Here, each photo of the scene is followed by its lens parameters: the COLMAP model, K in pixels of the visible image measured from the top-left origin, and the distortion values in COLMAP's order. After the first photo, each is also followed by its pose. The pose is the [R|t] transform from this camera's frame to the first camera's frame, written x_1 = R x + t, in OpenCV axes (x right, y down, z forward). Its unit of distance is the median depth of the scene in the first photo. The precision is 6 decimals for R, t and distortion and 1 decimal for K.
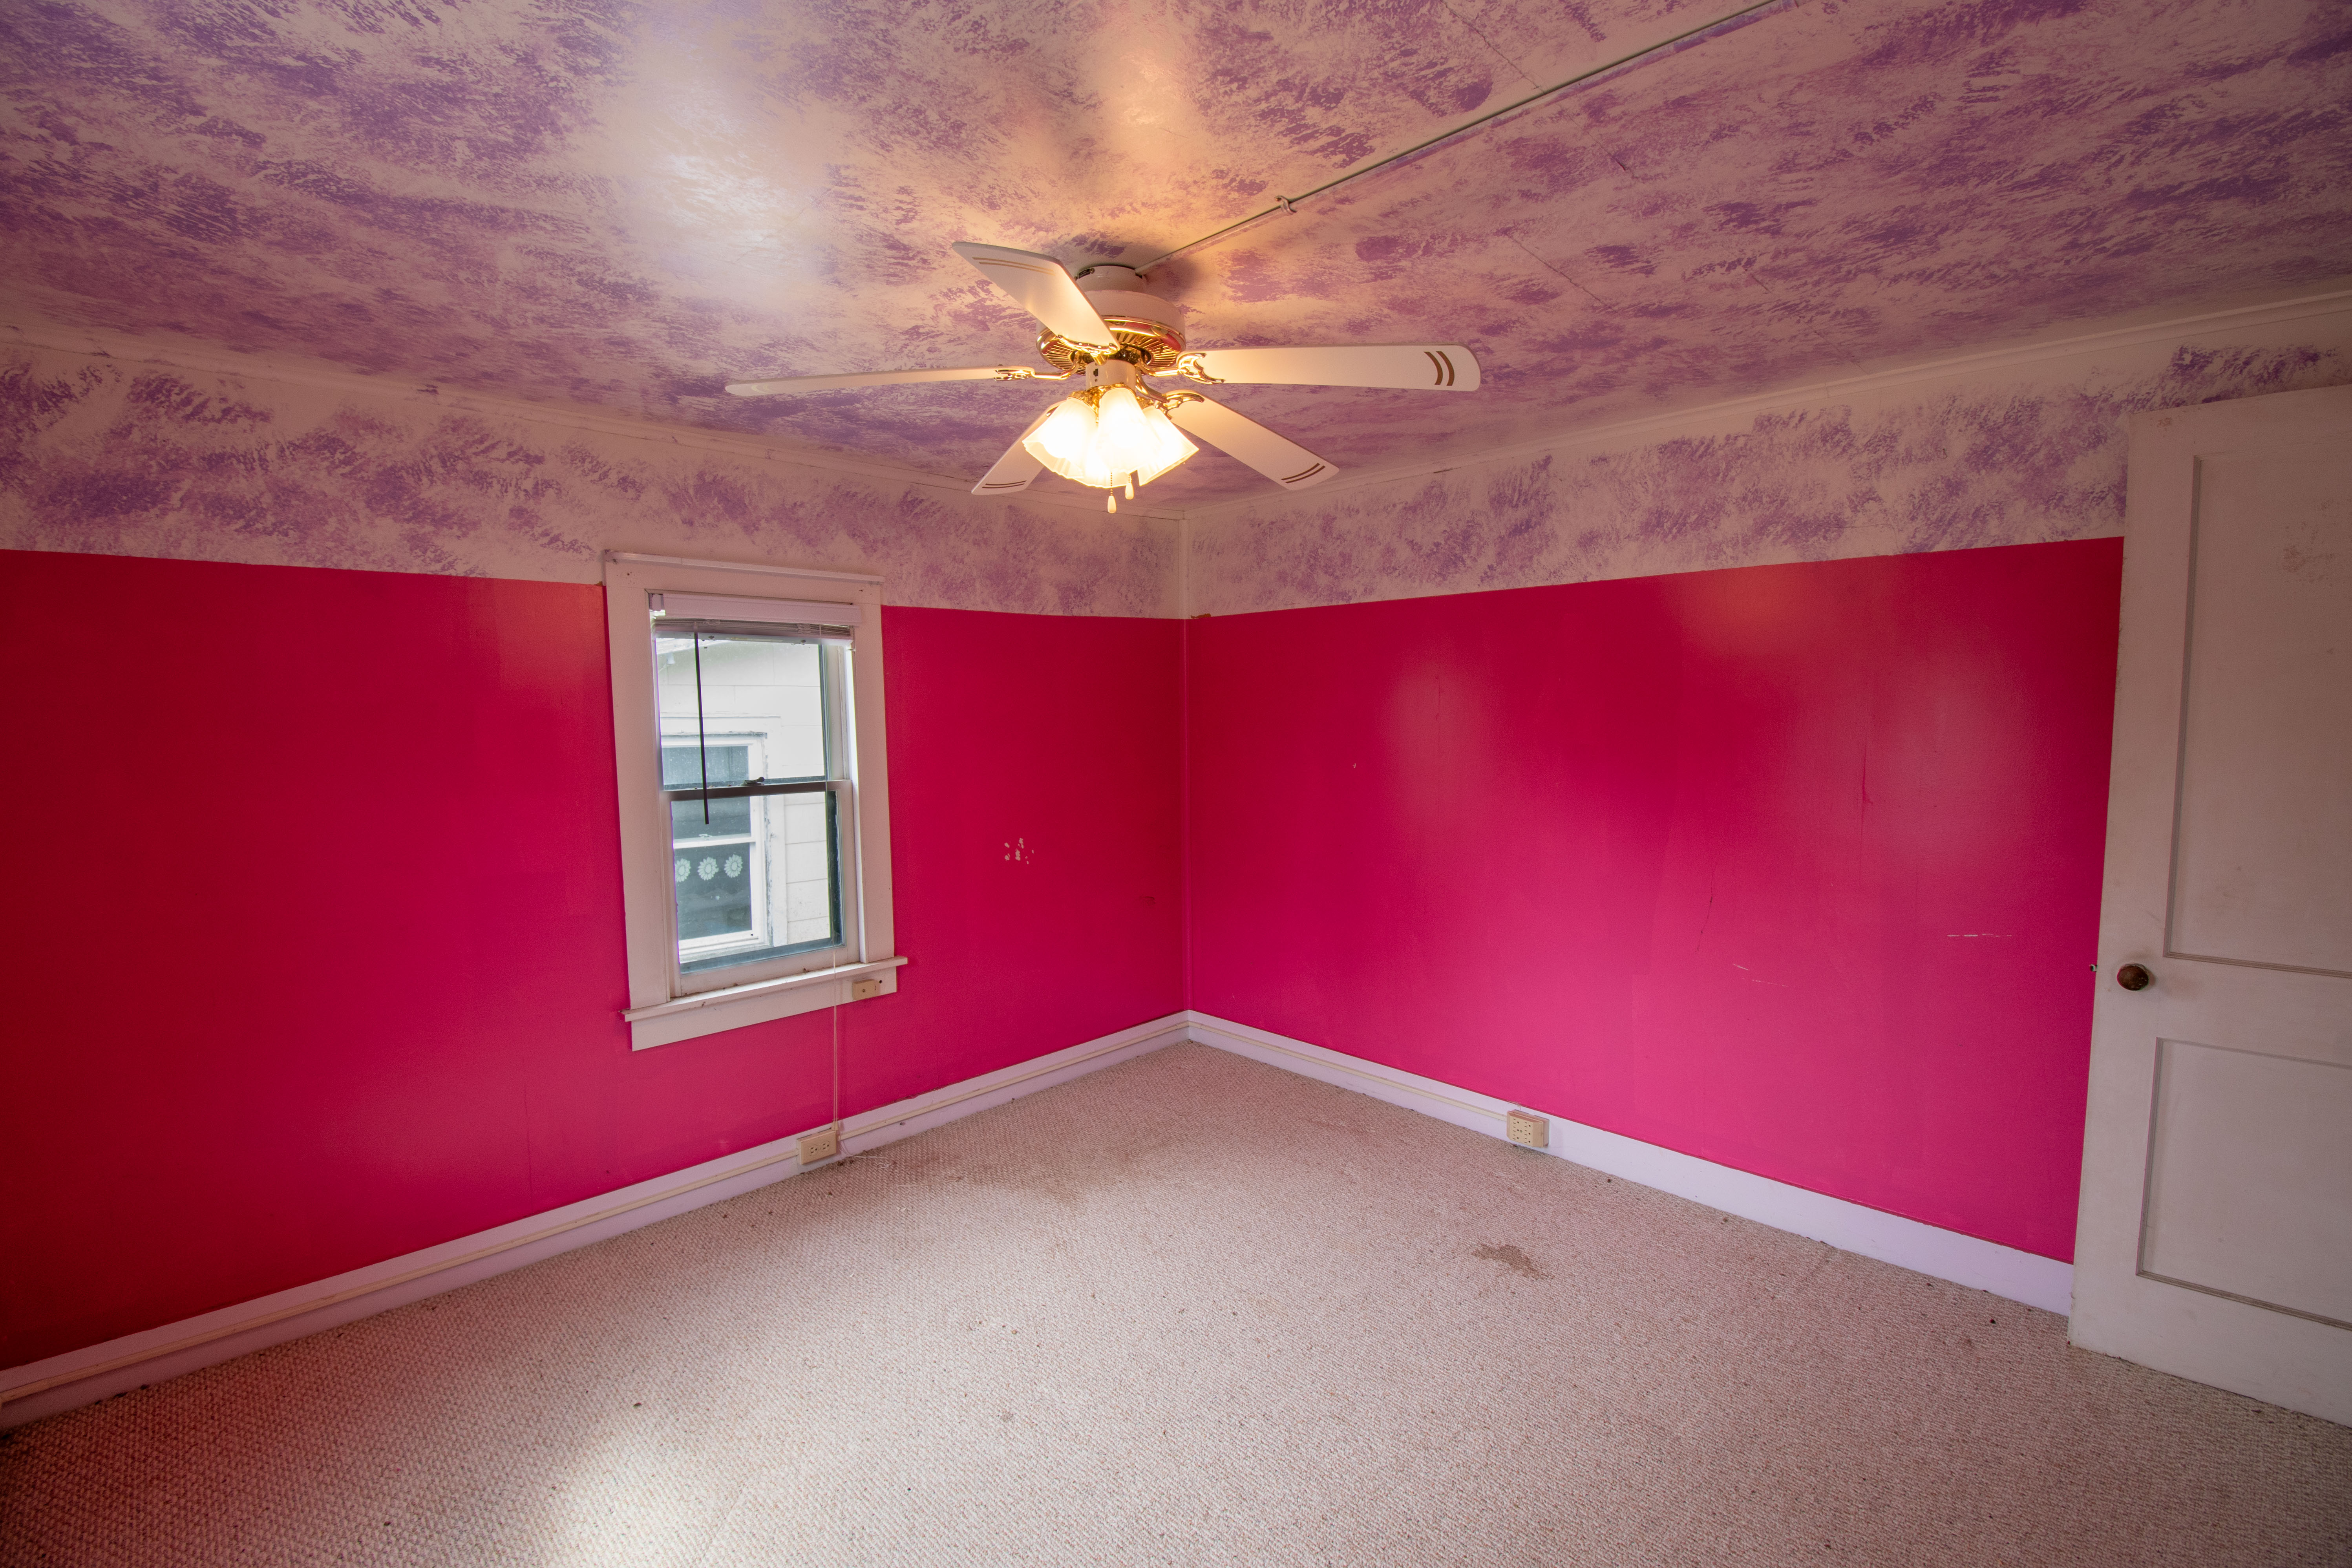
lens RADIAL K [[1013.3, 0, 1163.0], [0, 1013.3, 786.4], [0, 0, 1]] dist [0.020187, -0.024151]
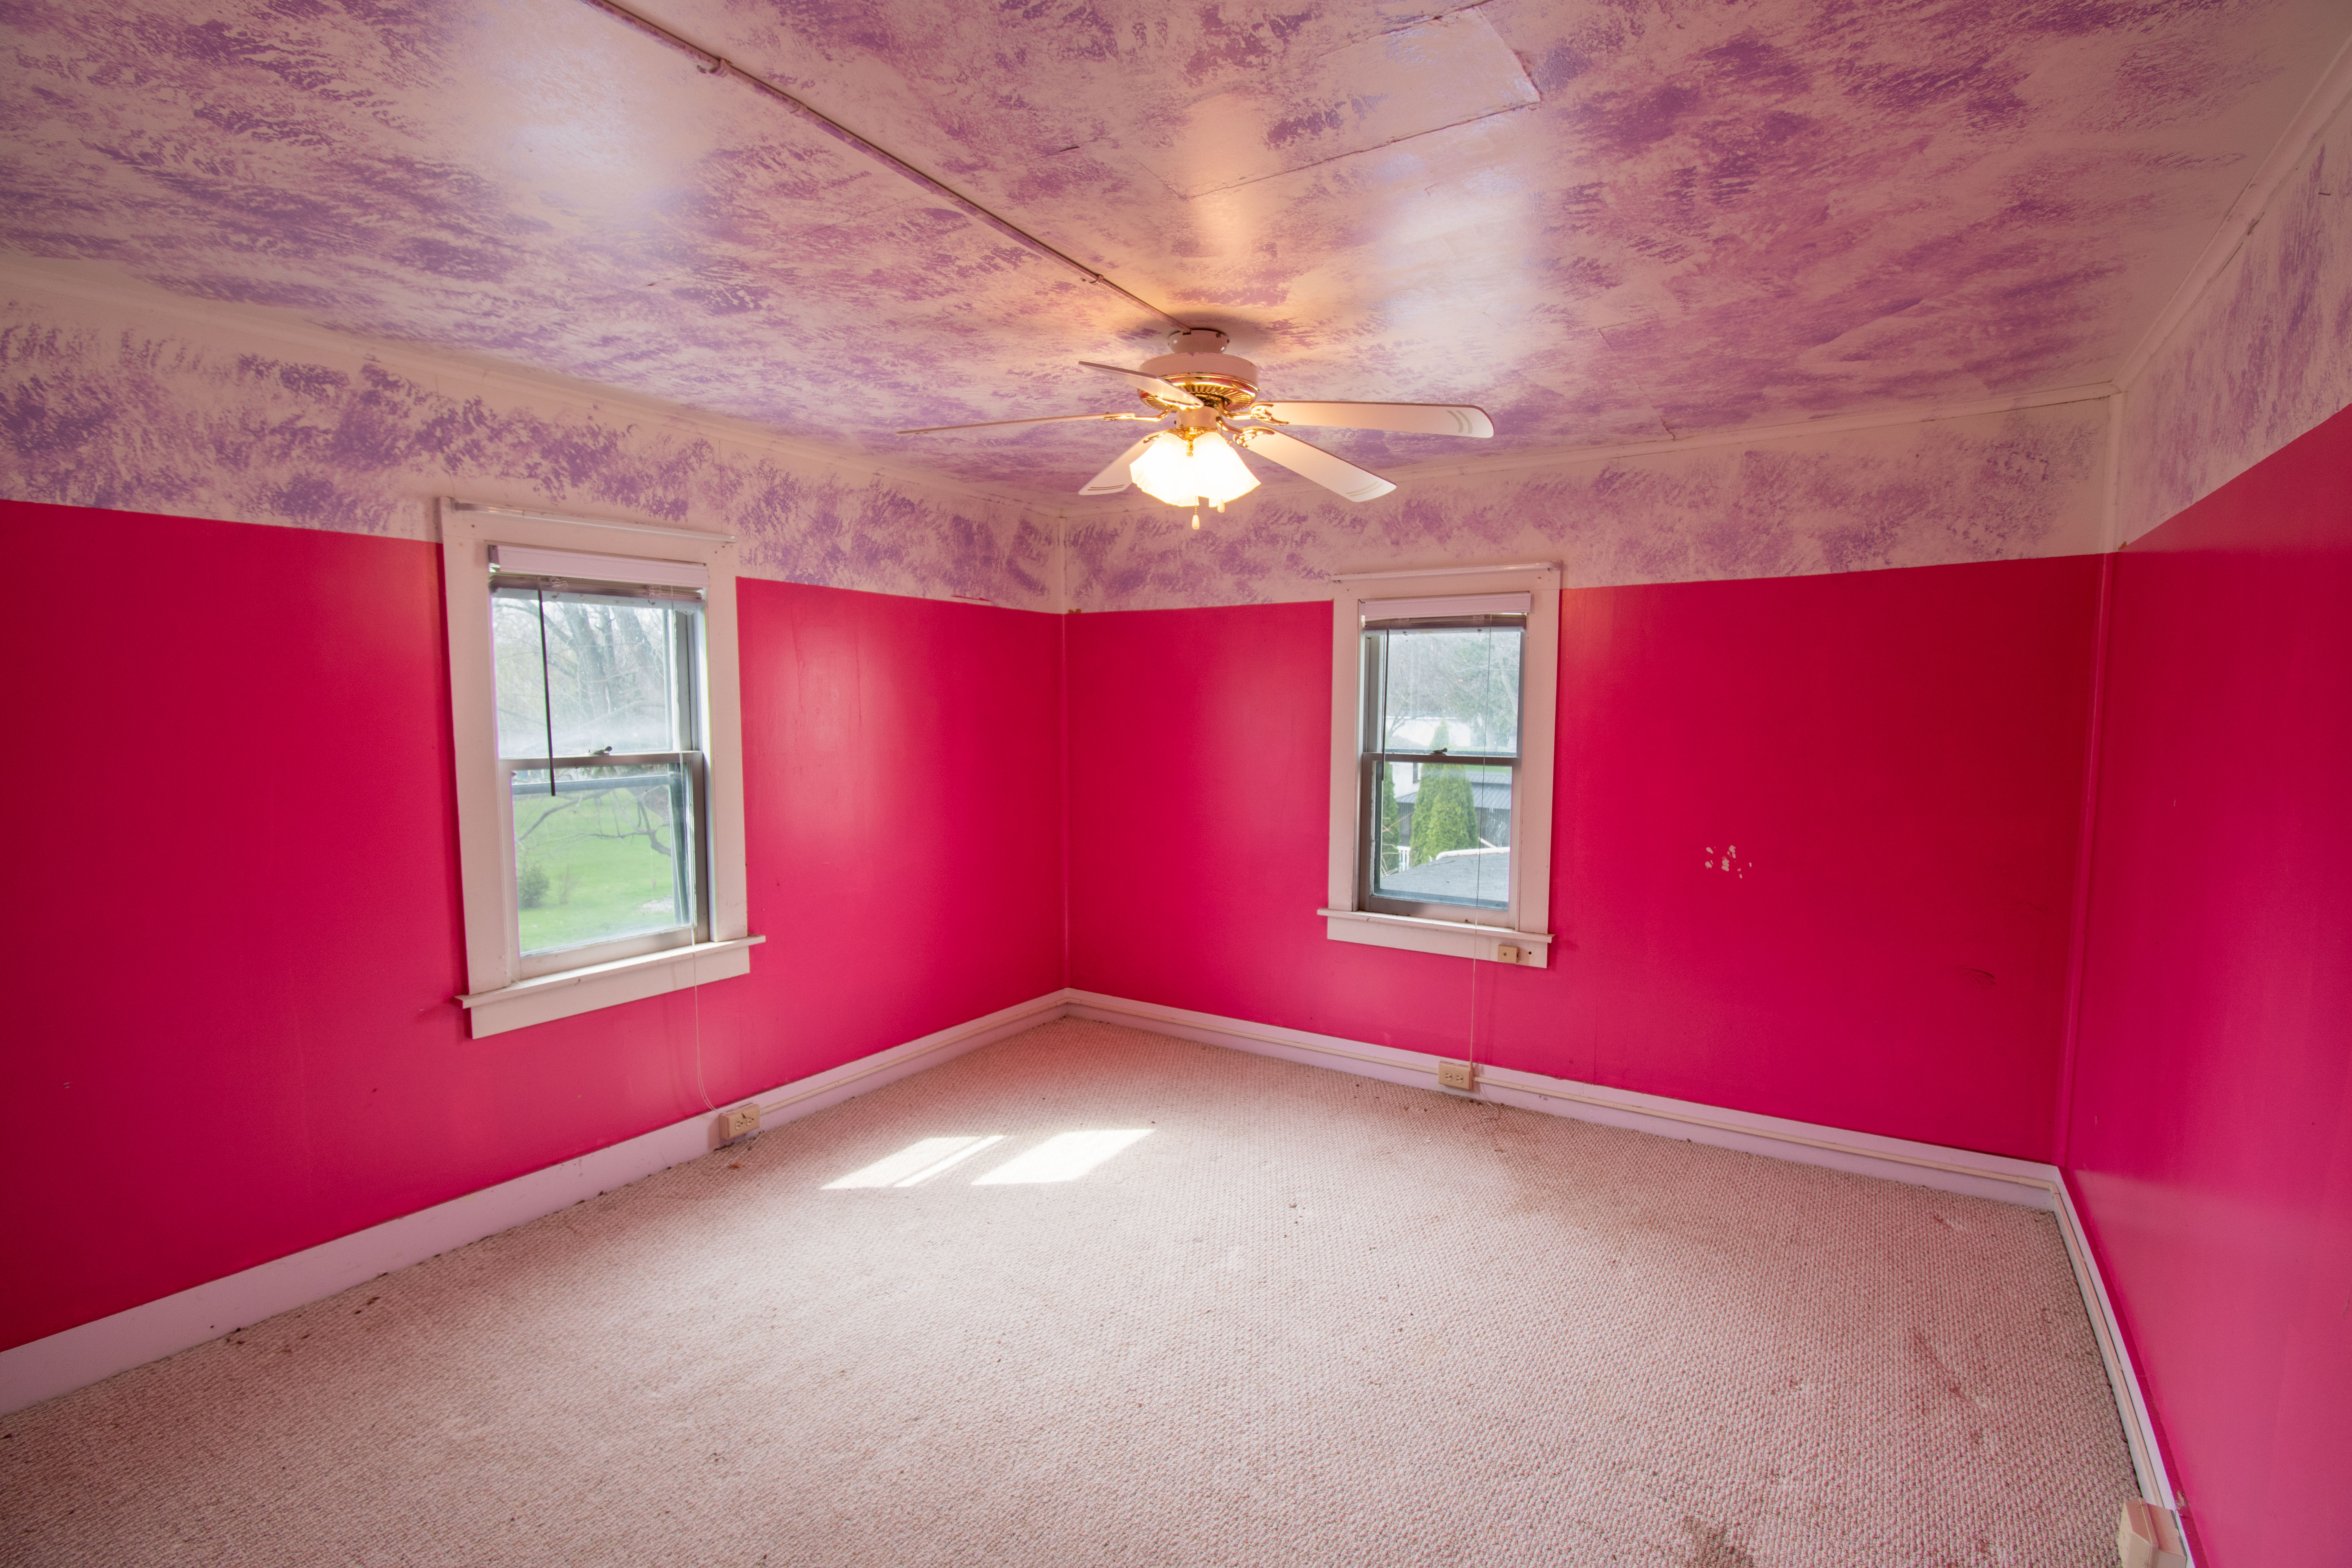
lens RADIAL K [[1013.3, 0, 1163.0], [0, 1013.3, 786.4], [0, 0, 1]] dist [0.020187, -0.024151]
pose [[0.252922, 0.097694, -0.962542, 0.659080], [-0.080661, 0.993554, 0.079647, -0.032637], [0.964118, 0.057495, 0.259172, 0.381407]]
